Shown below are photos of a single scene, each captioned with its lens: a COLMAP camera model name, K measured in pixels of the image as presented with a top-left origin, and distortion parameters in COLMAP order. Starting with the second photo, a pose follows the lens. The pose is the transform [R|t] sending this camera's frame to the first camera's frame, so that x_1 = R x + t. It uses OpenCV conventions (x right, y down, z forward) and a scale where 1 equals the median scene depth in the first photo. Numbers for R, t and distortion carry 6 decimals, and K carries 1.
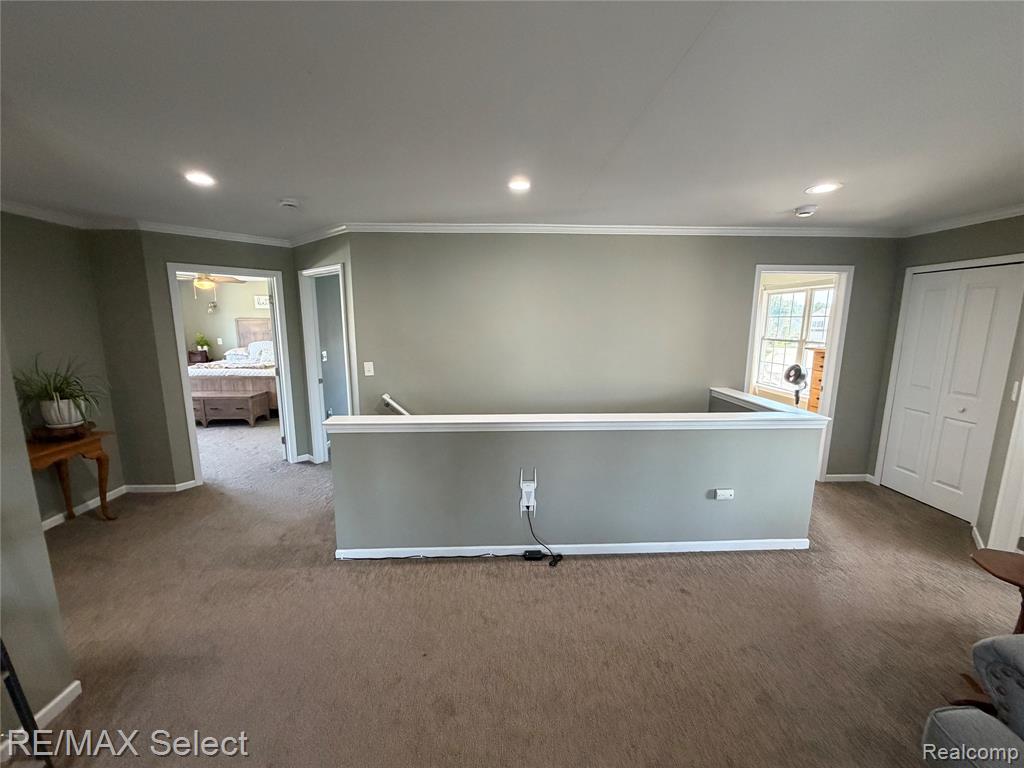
lens RADIAL K [[408.5, 0, 512.3], [0, 408.5, 381.6], [0, 0, 1]] dist [-0.000185, -0.000021]
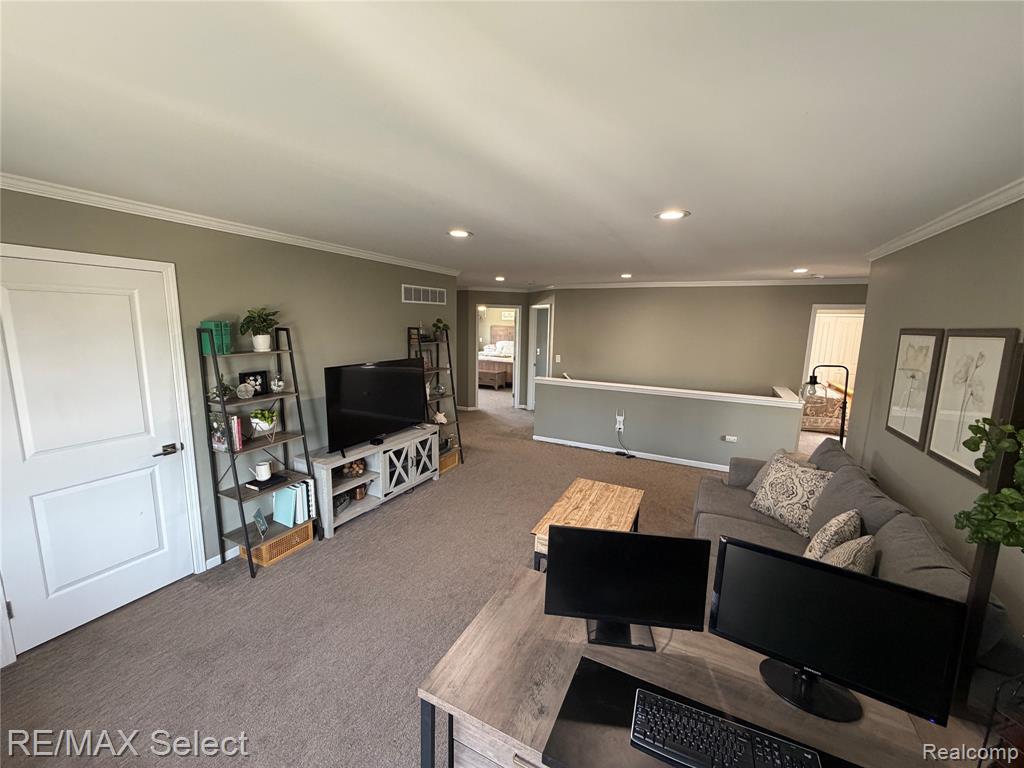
lens RADIAL K [[408.5, 0, 512.3], [0, 408.5, 381.6], [0, 0, 1]] dist [-0.000185, -0.000021]
pose [[0.874968, 0.090932, -0.475565, 0.359846], [-0.095642, 0.995312, 0.014345, 0.064369], [0.474640, 0.032933, 0.879564, -0.736409]]
